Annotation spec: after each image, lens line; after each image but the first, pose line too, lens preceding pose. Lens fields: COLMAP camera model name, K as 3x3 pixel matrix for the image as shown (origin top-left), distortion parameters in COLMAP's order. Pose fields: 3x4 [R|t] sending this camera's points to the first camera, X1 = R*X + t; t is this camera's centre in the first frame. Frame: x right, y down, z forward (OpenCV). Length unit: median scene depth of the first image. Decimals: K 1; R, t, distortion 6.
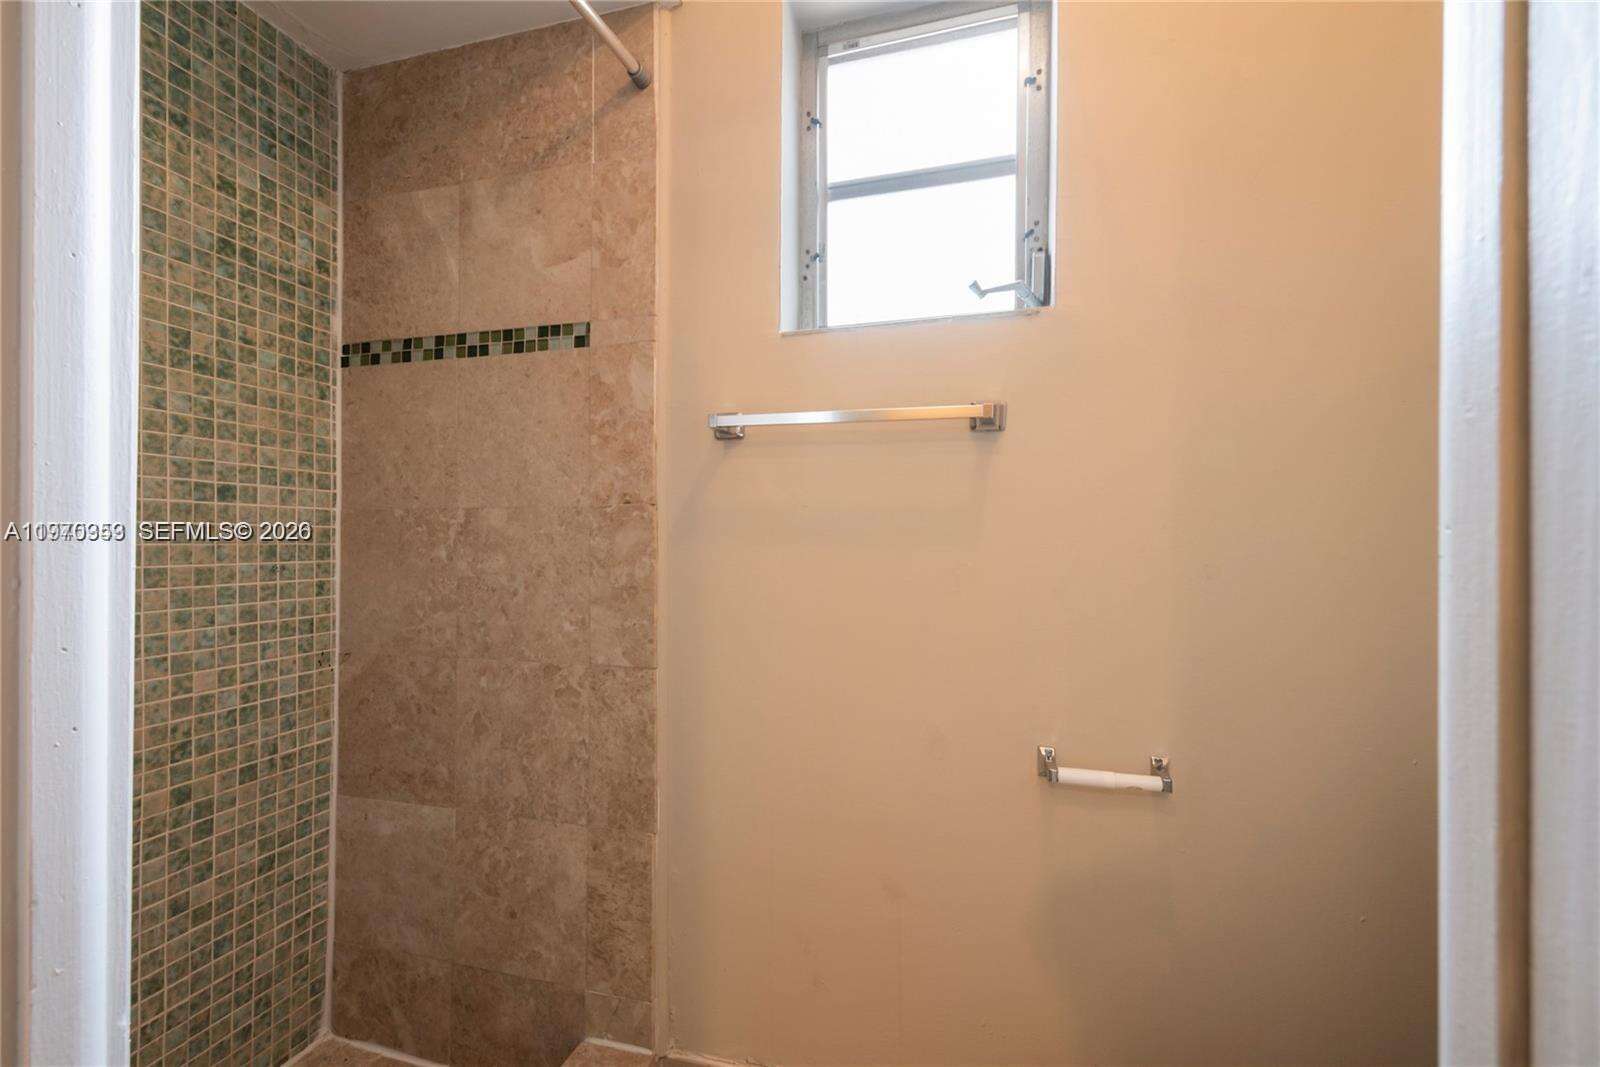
lens RADIAL K [[694.1, 0, 797.7], [0, 694.1, 543.5], [0, 0, 1]] dist [0.001134, -0.000313]
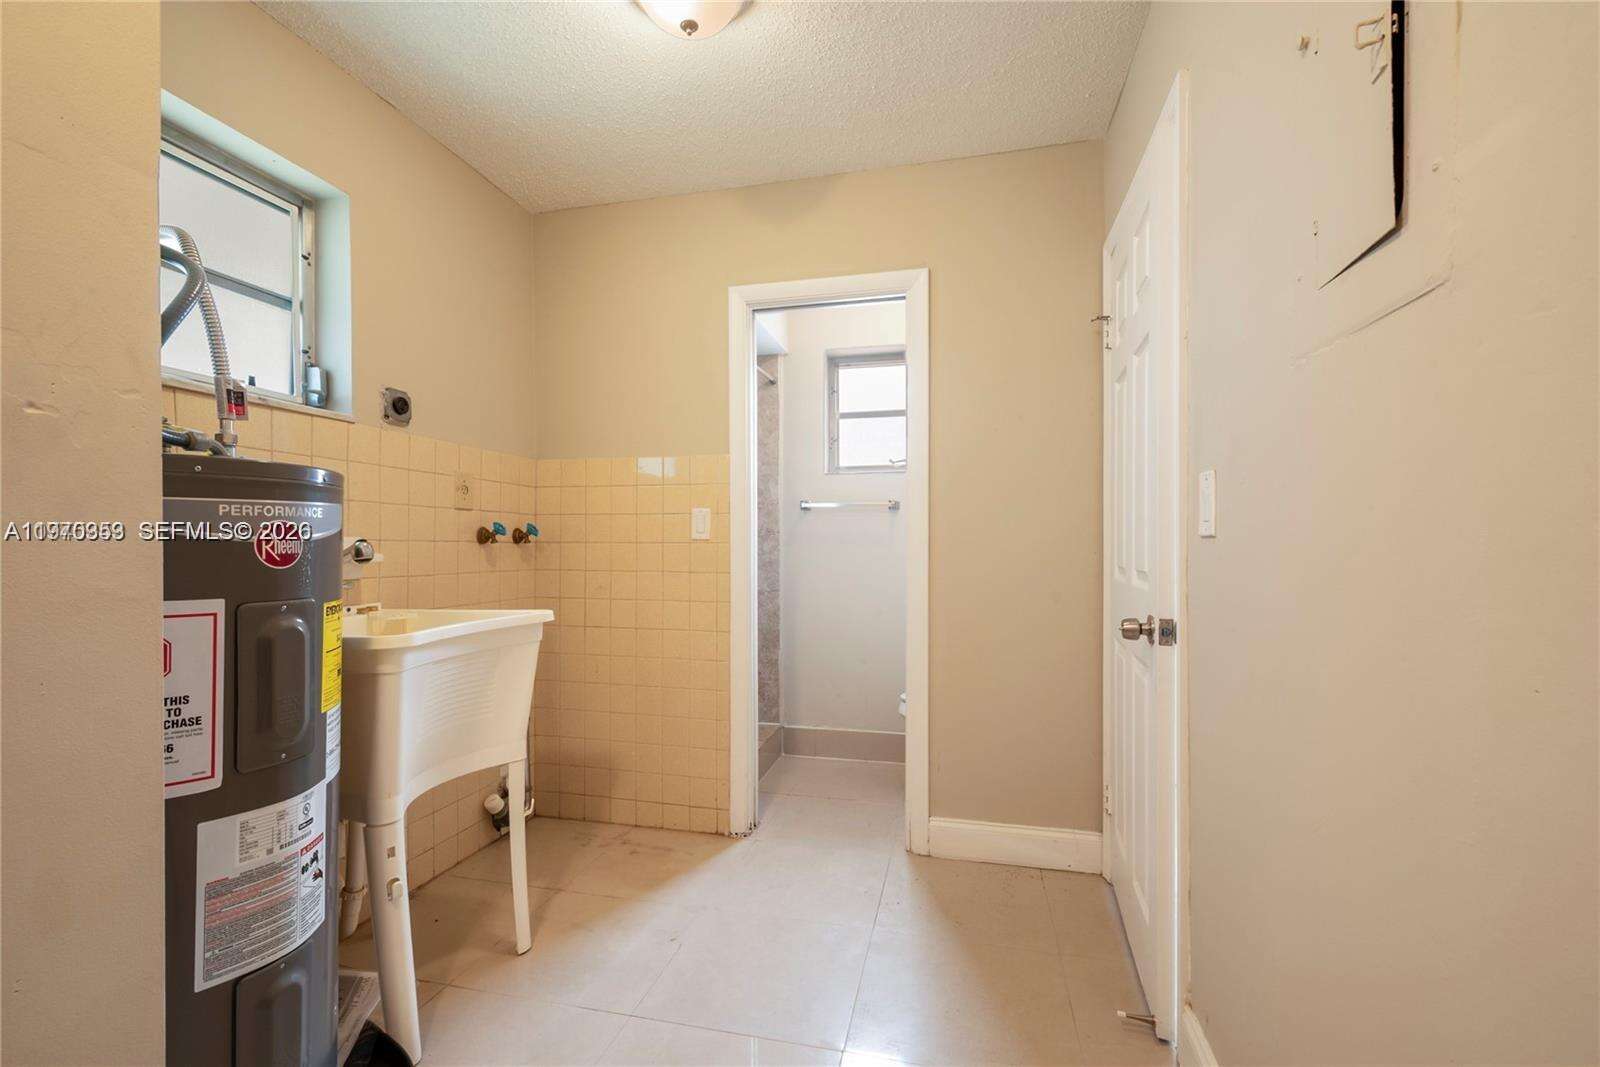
lens RADIAL K [[694.1, 0, 802.3], [0, 694.1, 537.8], [0, 0, 1]] dist [0.001134, -0.000313]
pose [[0.999759, -0.002203, 0.021859, -0.172087], [0.002284, 0.999991, -0.003665, -0.024812], [-0.021851, 0.003714, 0.999754, -1.813071]]
